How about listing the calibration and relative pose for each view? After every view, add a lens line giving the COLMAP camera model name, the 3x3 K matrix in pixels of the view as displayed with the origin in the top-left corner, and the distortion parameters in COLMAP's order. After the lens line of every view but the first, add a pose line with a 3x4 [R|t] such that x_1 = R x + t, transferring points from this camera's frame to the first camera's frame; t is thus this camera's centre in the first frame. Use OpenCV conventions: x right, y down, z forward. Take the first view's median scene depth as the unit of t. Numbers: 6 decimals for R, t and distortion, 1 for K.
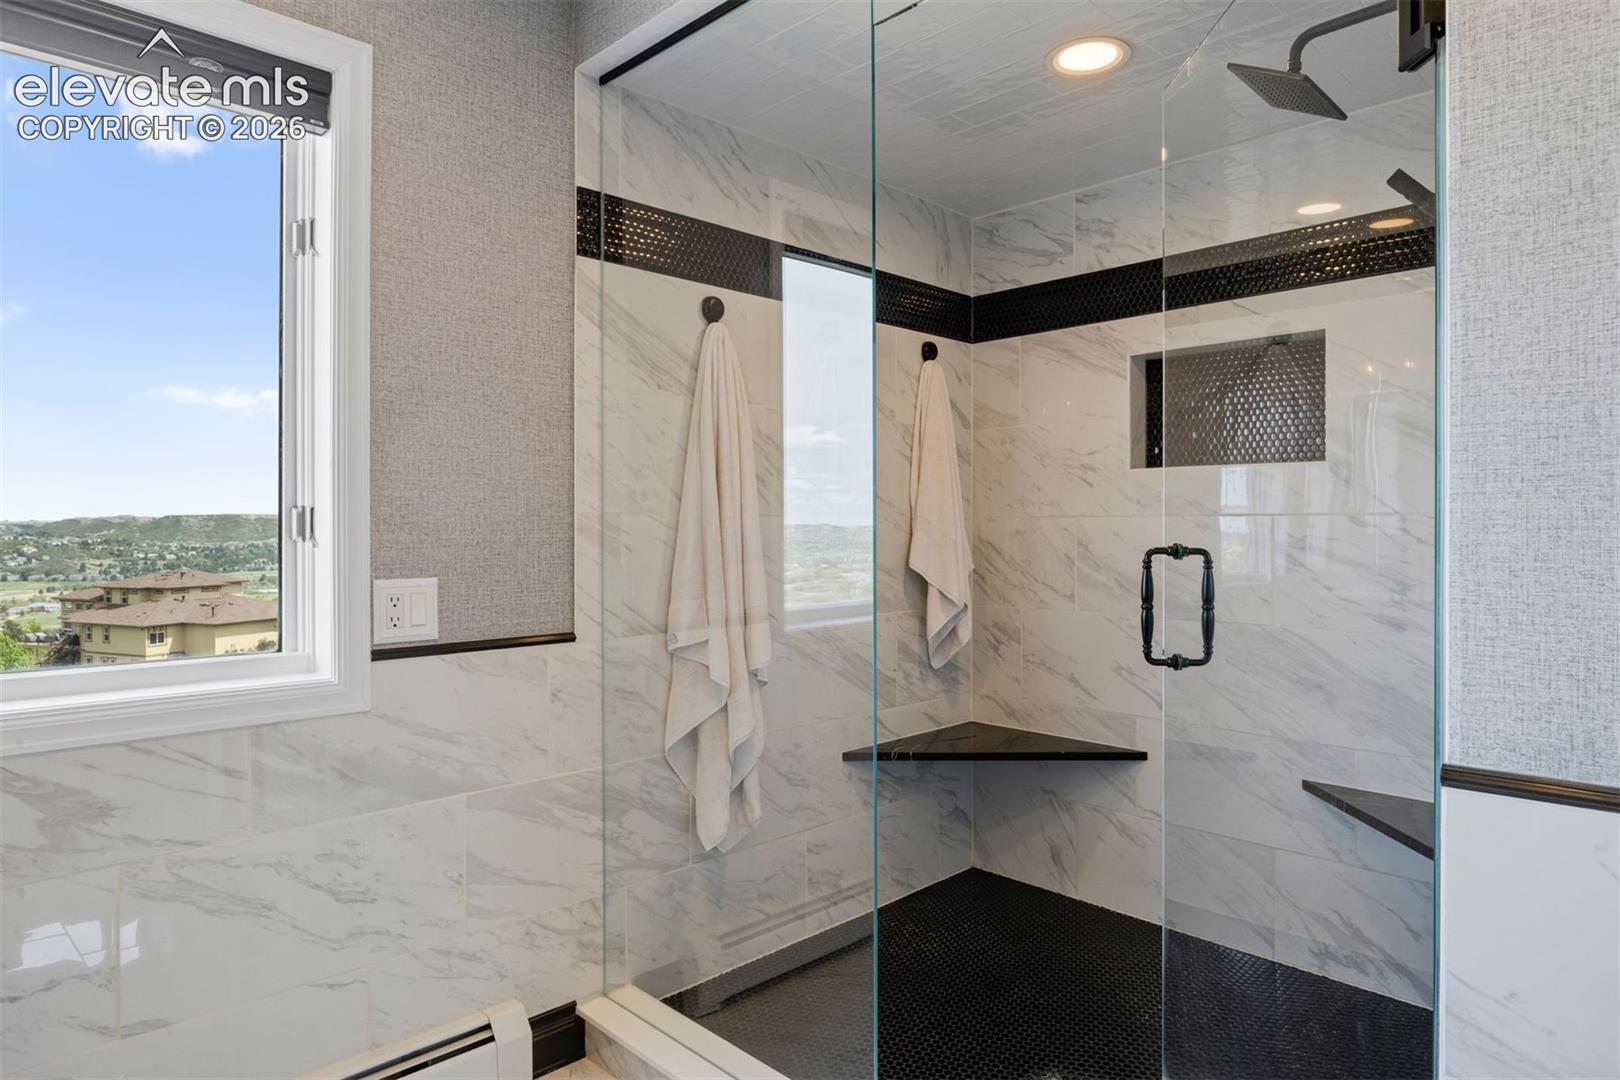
lens RADIAL K [[1327.5, 0, 811.4], [0, 1327.5, 528.0], [0, 0, 1]] dist [0.008452, 0.000656]
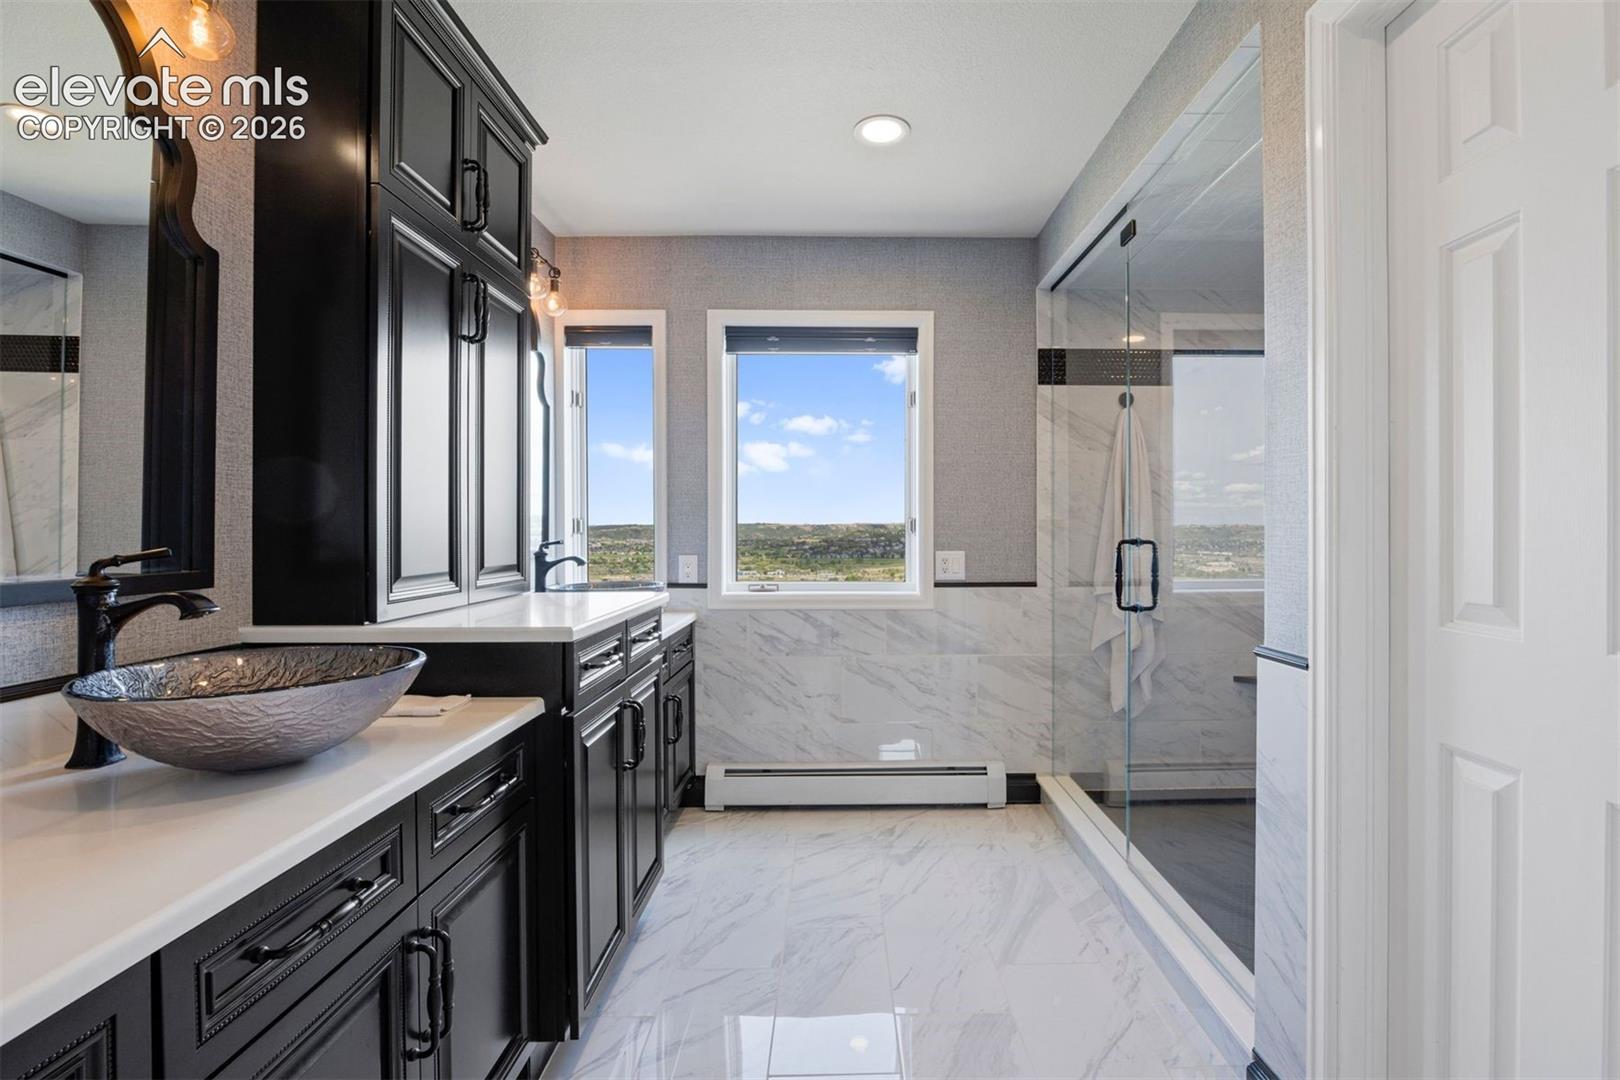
lens RADIAL K [[1327.5, 0, 811.4], [0, 1327.5, 528.0], [0, 0, 1]] dist [0.008452, 0.000656]
pose [[0.335308, 0.000223, -0.942108, 1.508225], [0.003754, 0.999992, 0.001573, -0.003563], [0.942101, -0.004065, 0.335305, 0.050591]]
